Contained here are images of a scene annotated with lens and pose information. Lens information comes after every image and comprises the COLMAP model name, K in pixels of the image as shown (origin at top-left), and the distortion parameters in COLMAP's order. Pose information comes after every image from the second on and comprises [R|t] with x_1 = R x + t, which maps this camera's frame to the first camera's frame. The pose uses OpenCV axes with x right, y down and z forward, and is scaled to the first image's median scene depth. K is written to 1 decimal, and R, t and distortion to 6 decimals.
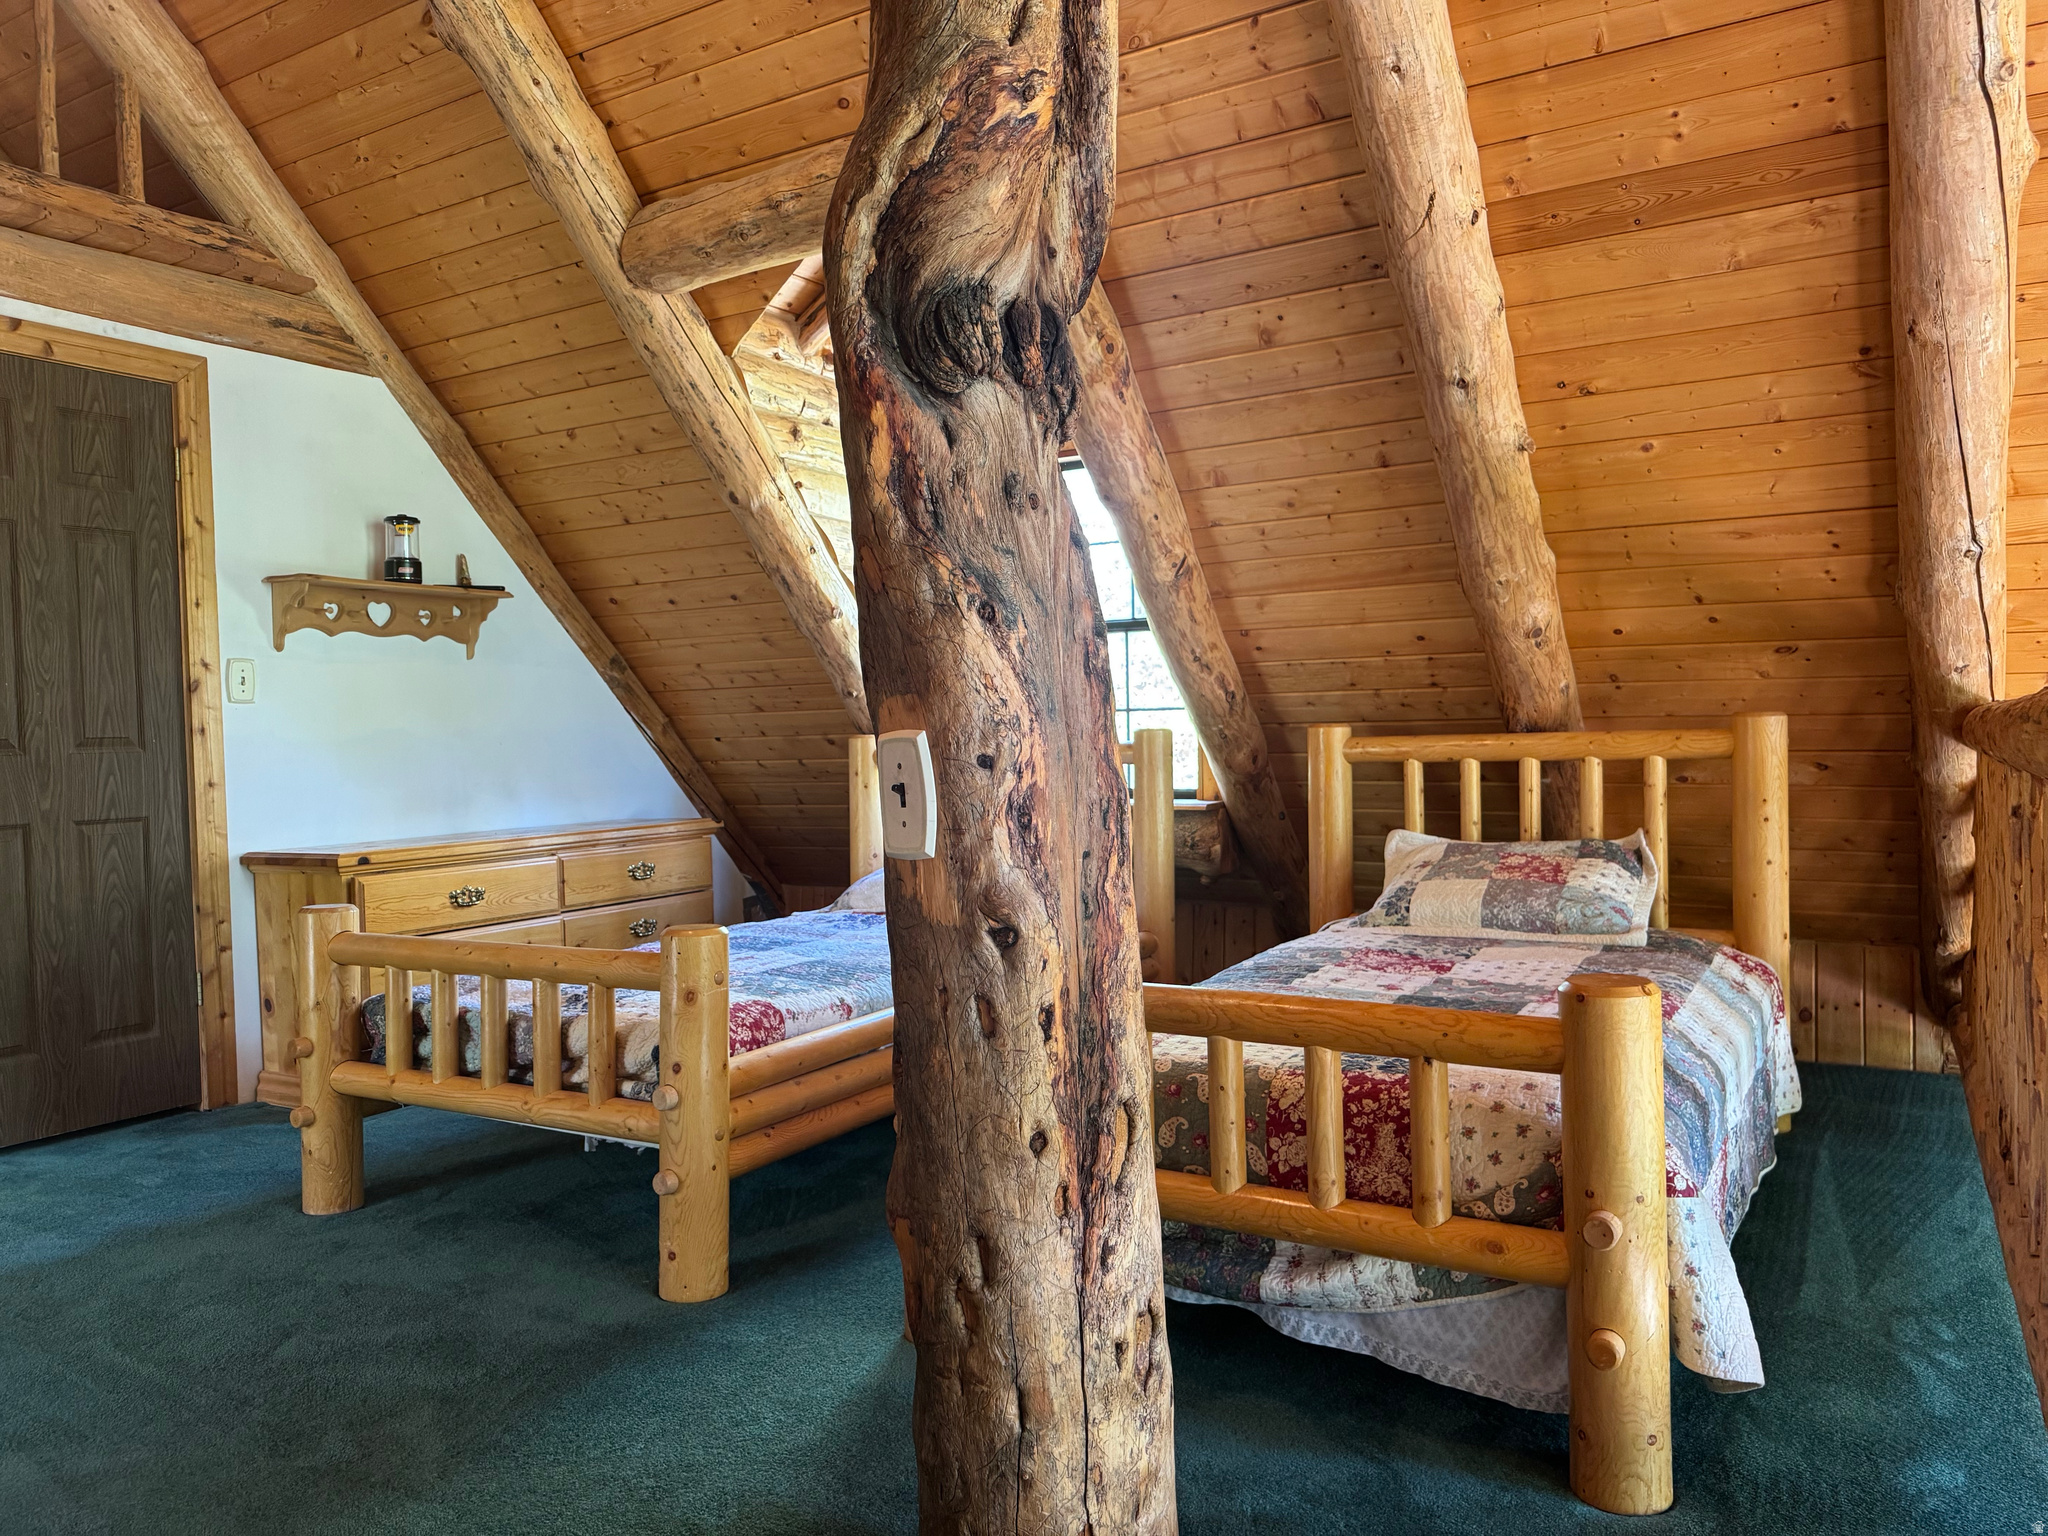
lens RADIAL K [[1445.4, 0, 1014.8], [0, 1445.4, 775.4], [0, 0, 1]] dist [0.049551, -0.058975]
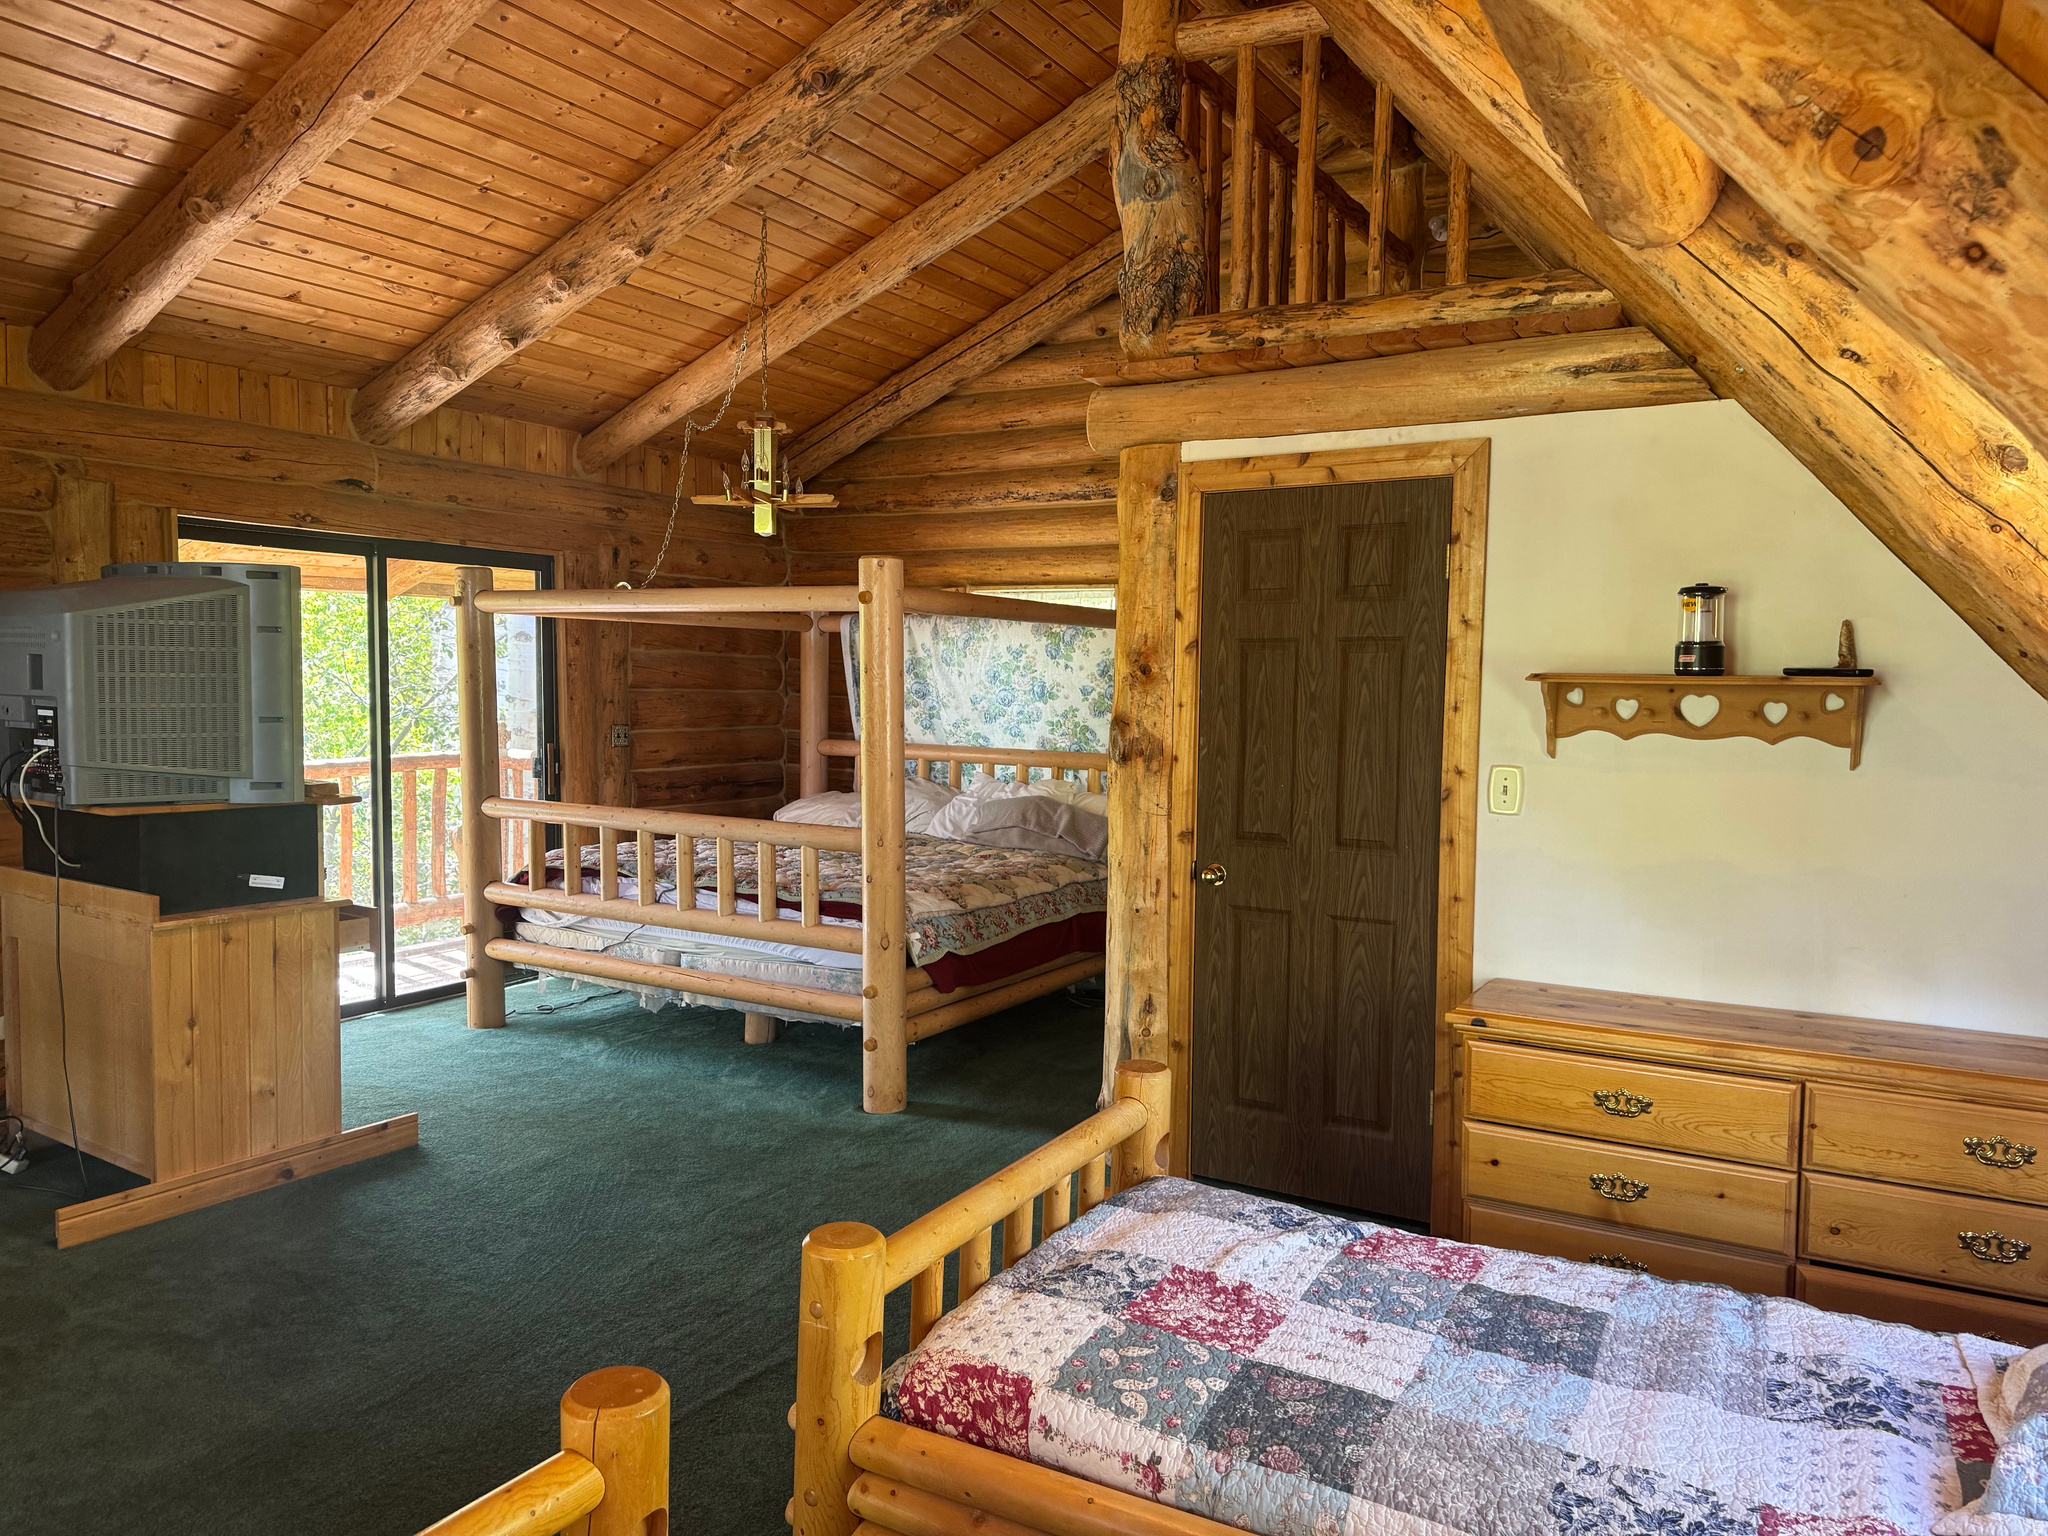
lens RADIAL K [[1430.7, 0, 1024.0], [0, 1430.7, 768.0], [0, 0, 1]] dist [0.110931, -0.058276]
pose [[0.035872, 0.087059, -0.995557, 0.364296], [-0.043151, 0.995404, 0.085491, -0.146730], [0.998424, 0.039893, 0.039464, 0.685600]]
